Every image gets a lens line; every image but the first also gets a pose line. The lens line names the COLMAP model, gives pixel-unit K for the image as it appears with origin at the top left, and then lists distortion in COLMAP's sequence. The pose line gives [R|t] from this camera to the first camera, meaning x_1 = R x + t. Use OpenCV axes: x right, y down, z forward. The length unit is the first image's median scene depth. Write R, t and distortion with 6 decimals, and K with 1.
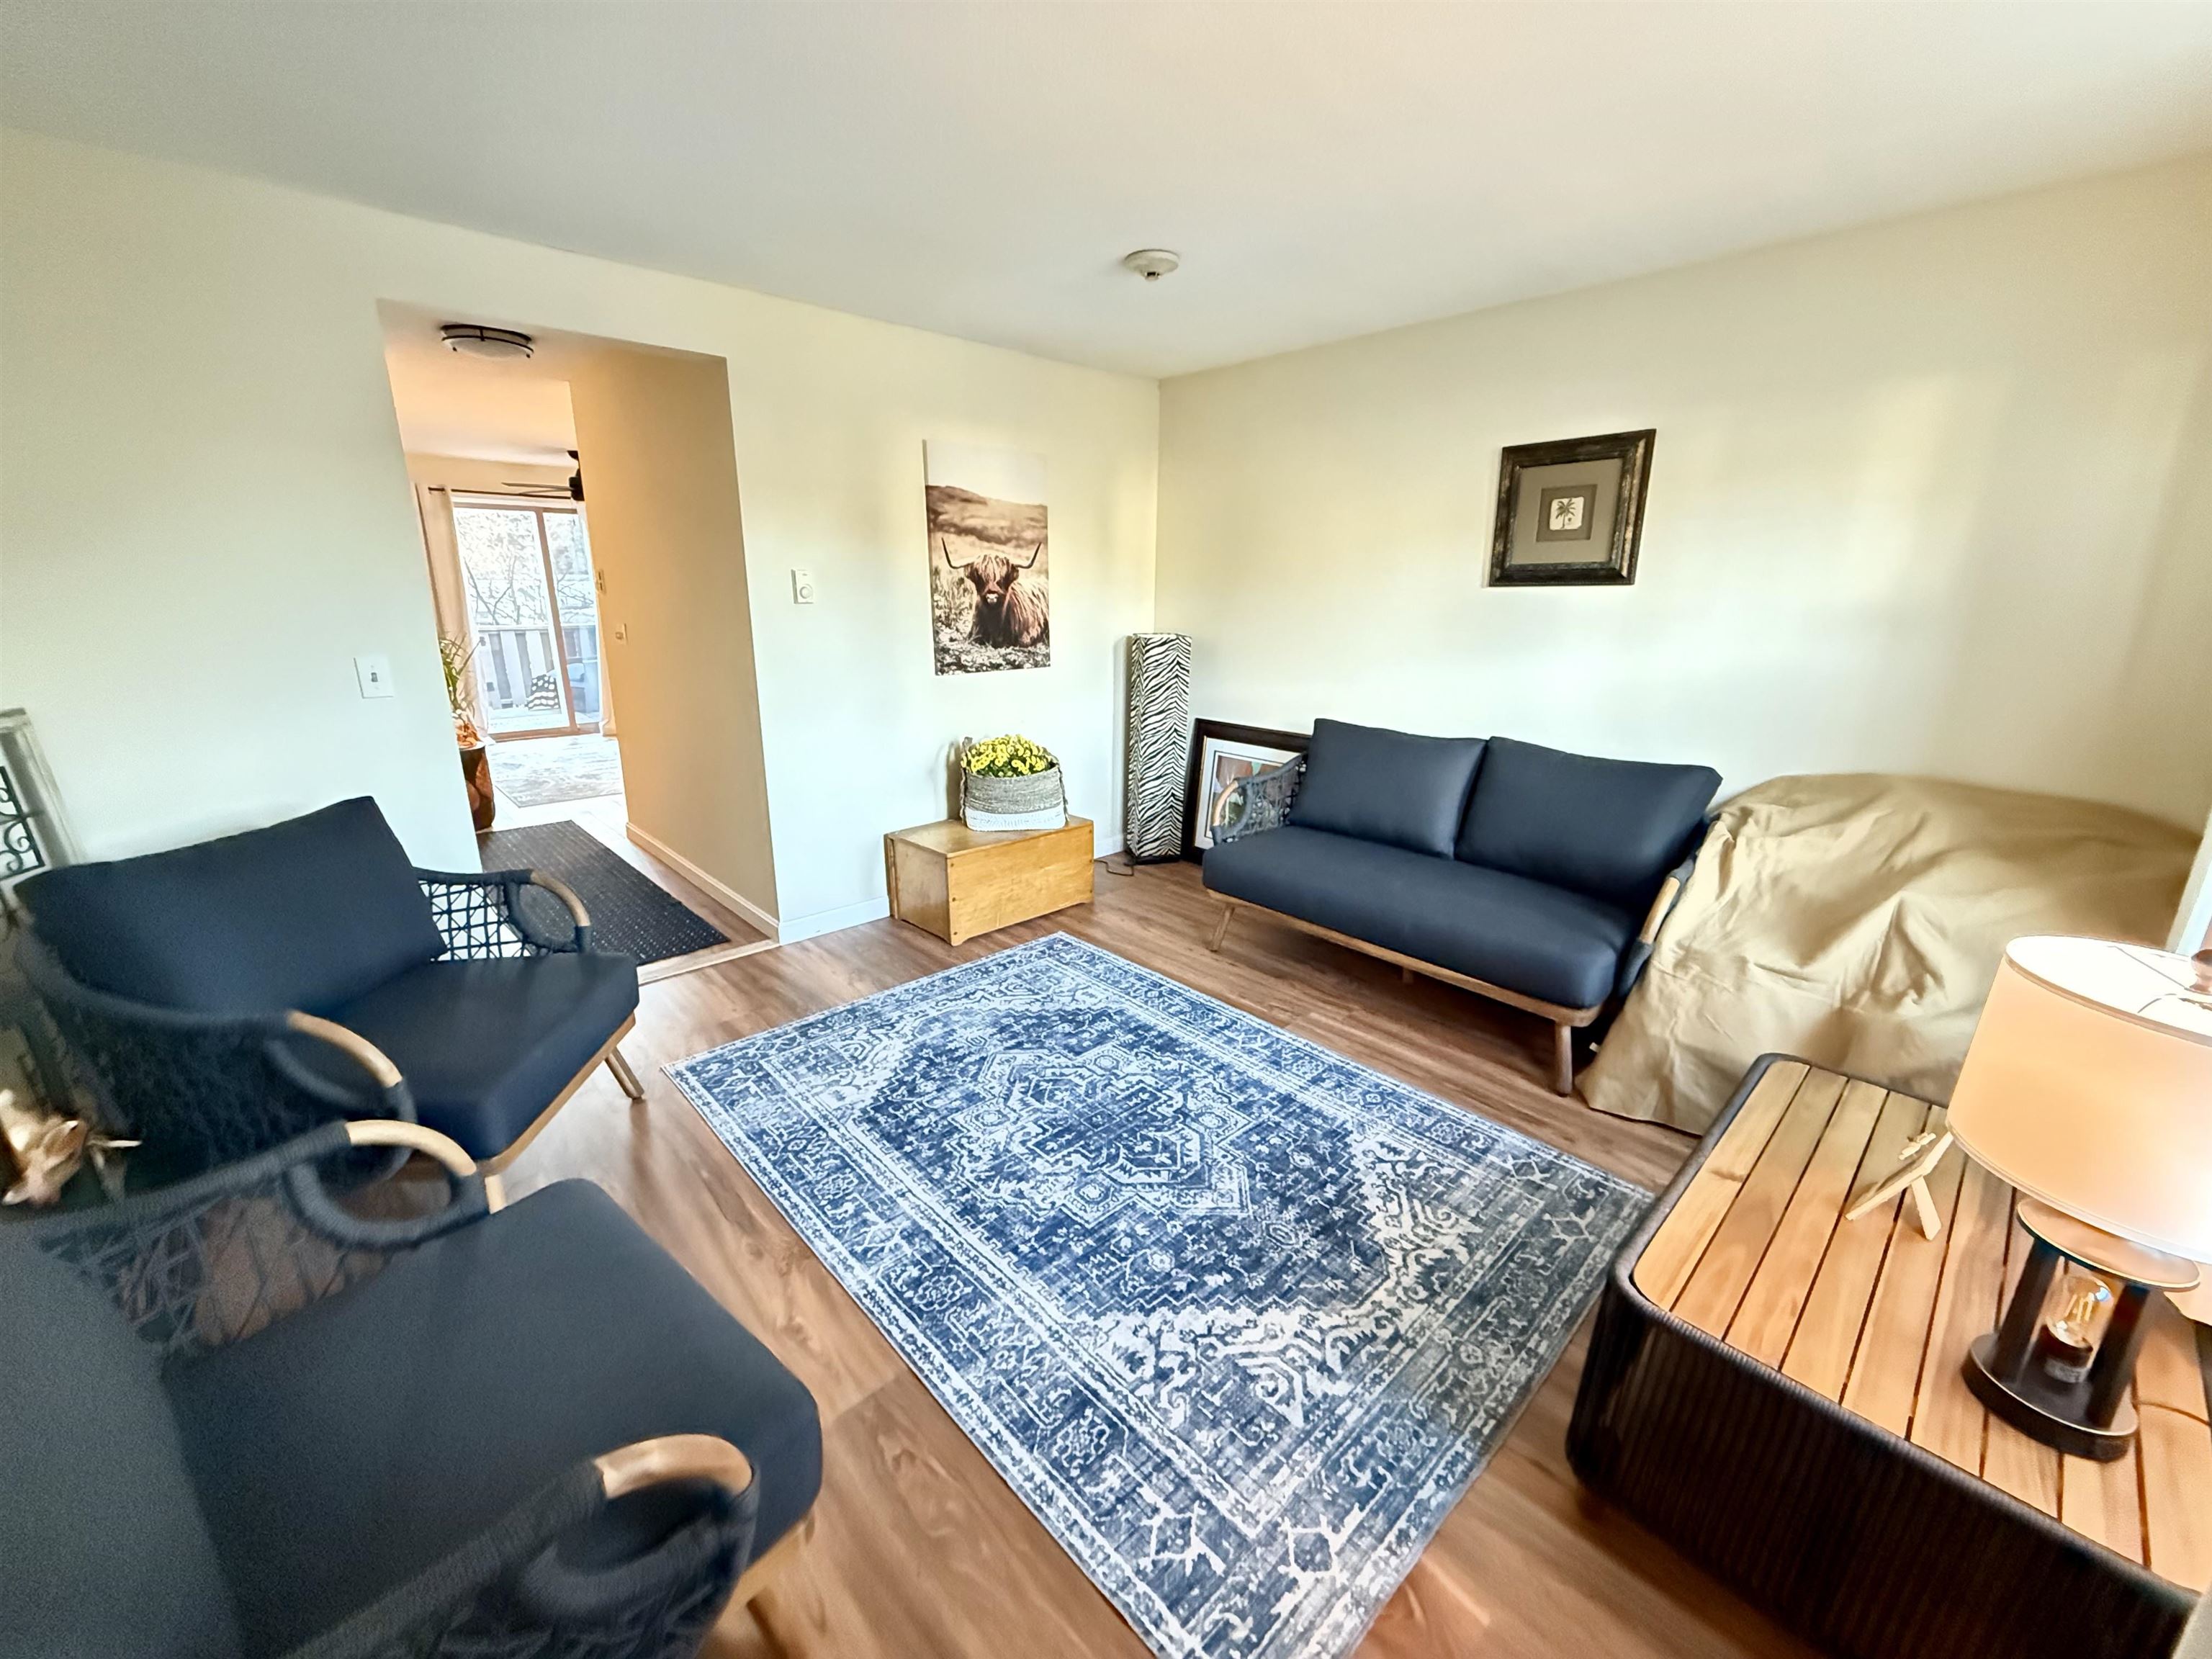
lens RADIAL K [[876.5, 0, 1102.3], [0, 876.5, 827.8], [0, 0, 1]] dist [-0.000427, 0.000616]
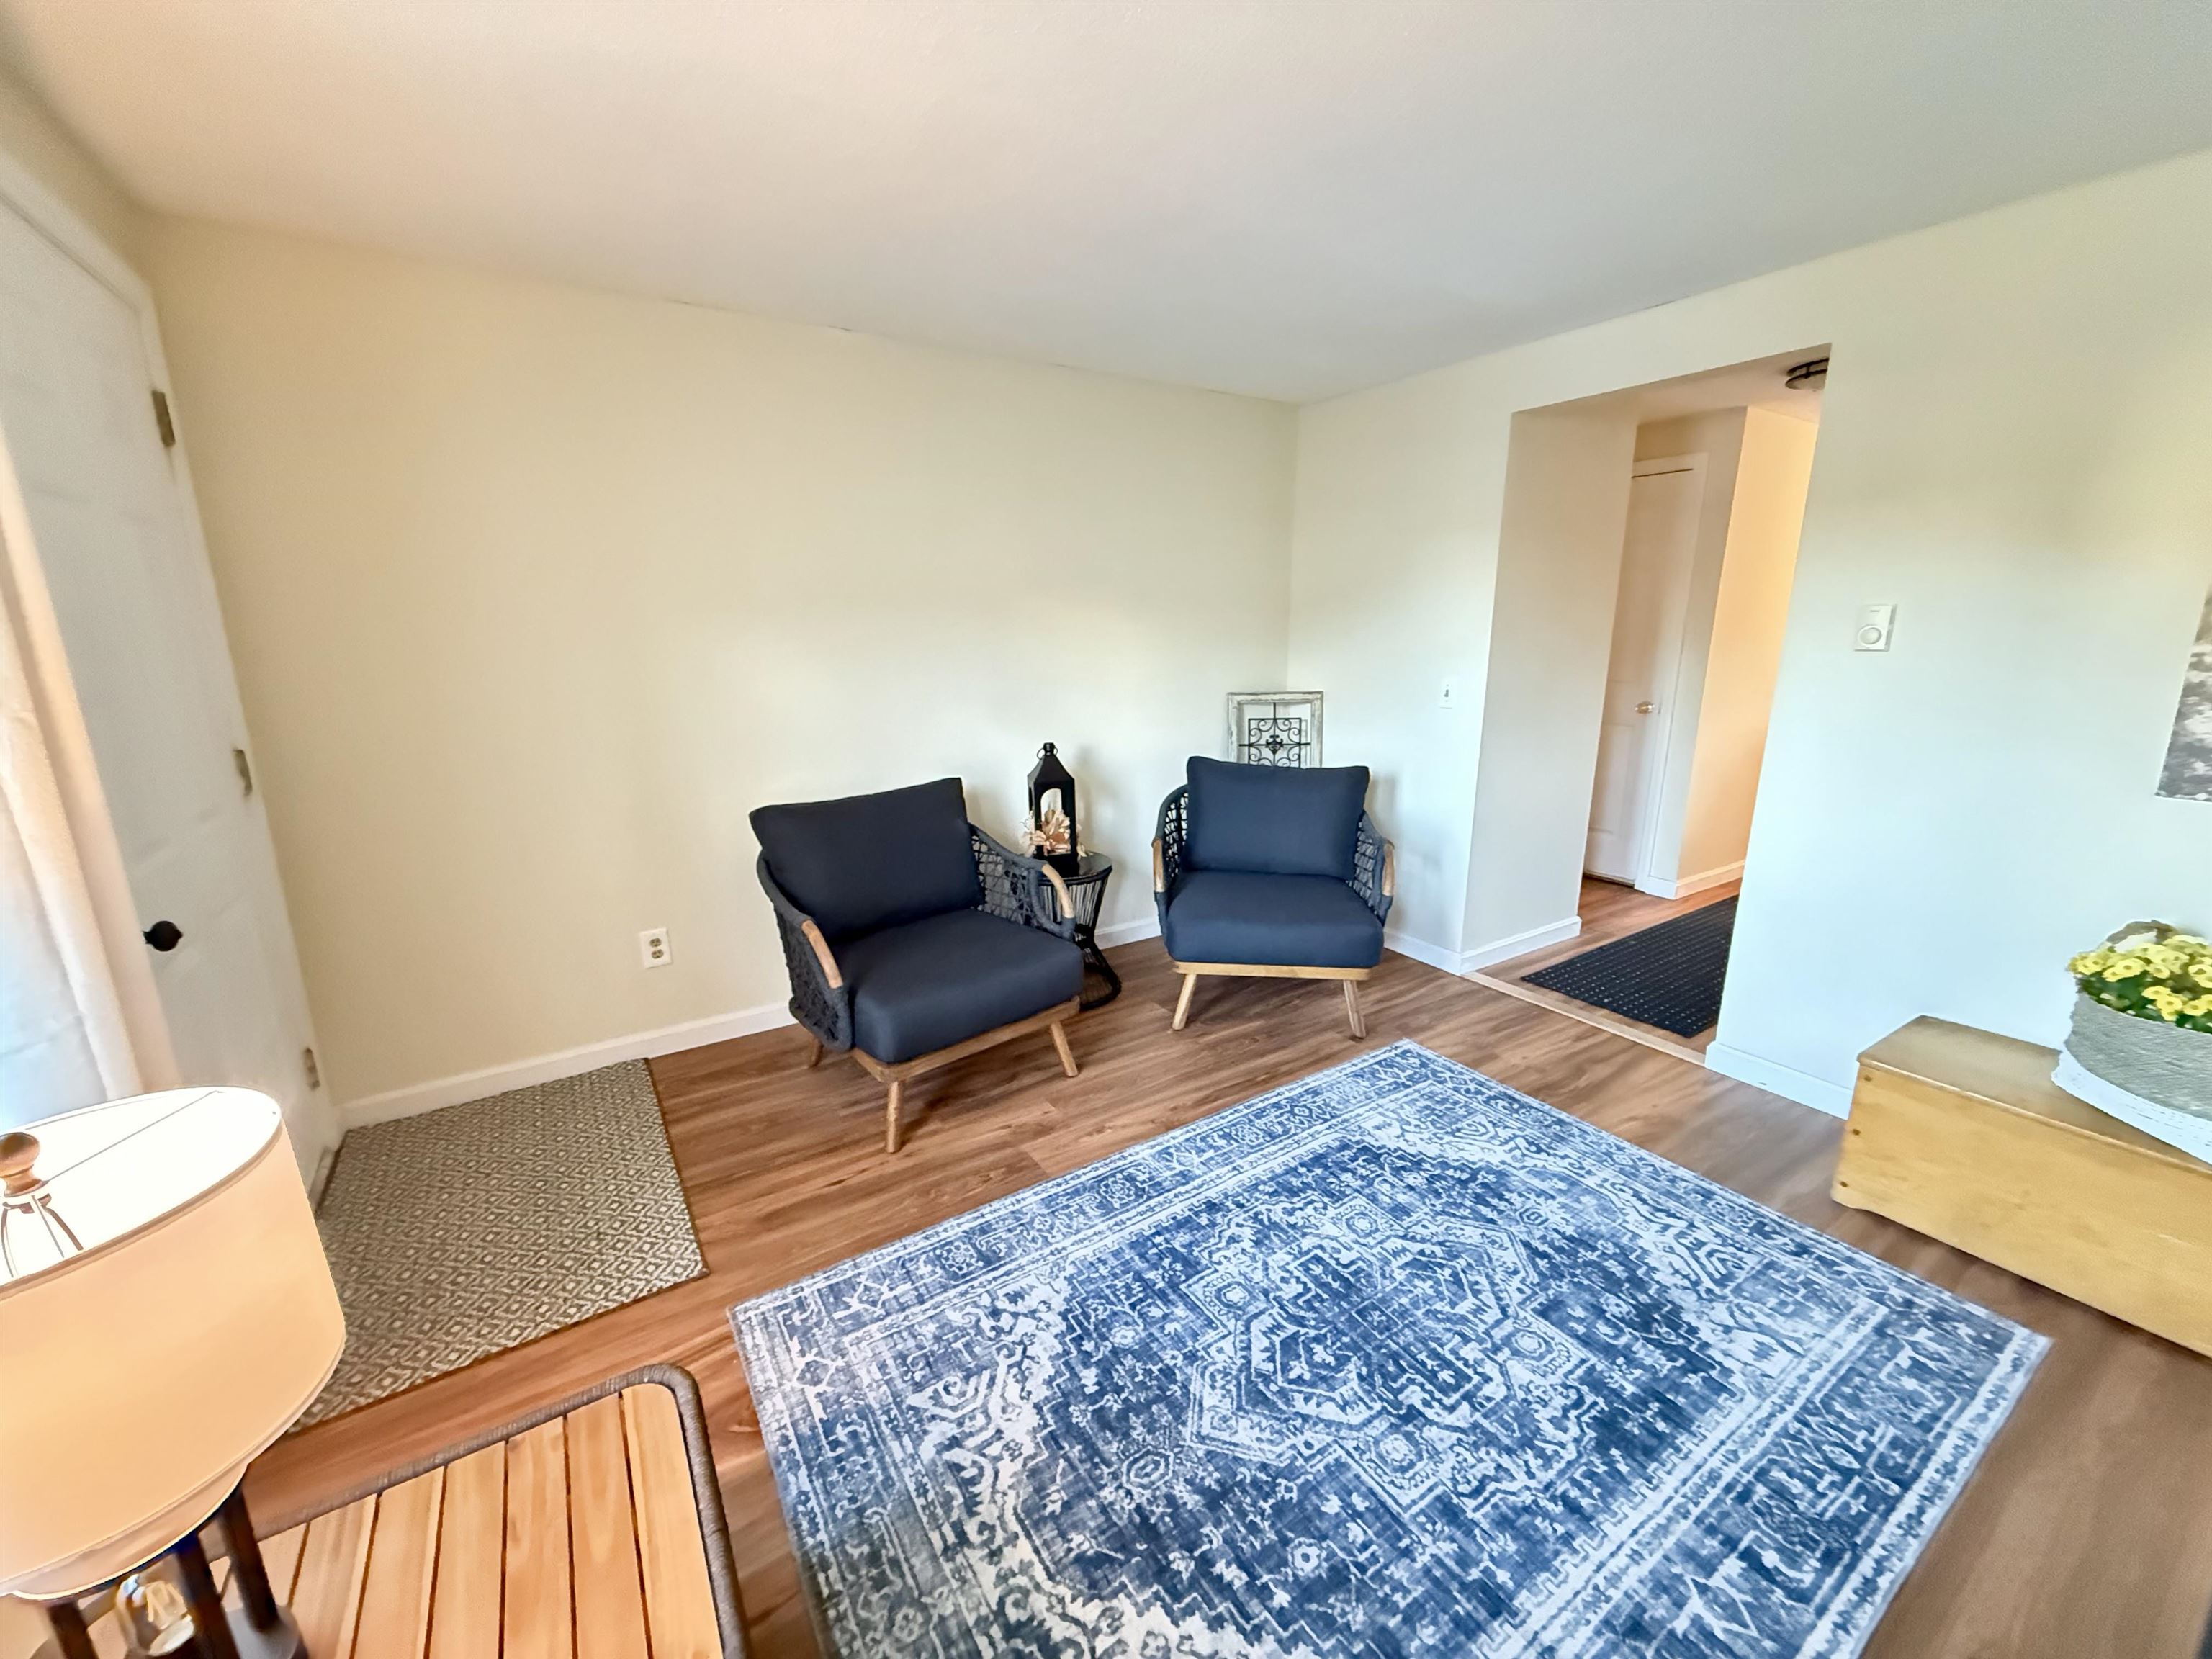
lens RADIAL K [[870.0, 0, 1094.0], [0, 870.0, 830.6], [0, 0, 1]] dist [-0.000606, -0.000175]
pose [[-0.184119, 0.222674, -0.957349, 0.673826], [-0.258196, 0.928837, 0.265700, -0.200937], [0.948385, 0.296104, -0.113523, 0.723762]]
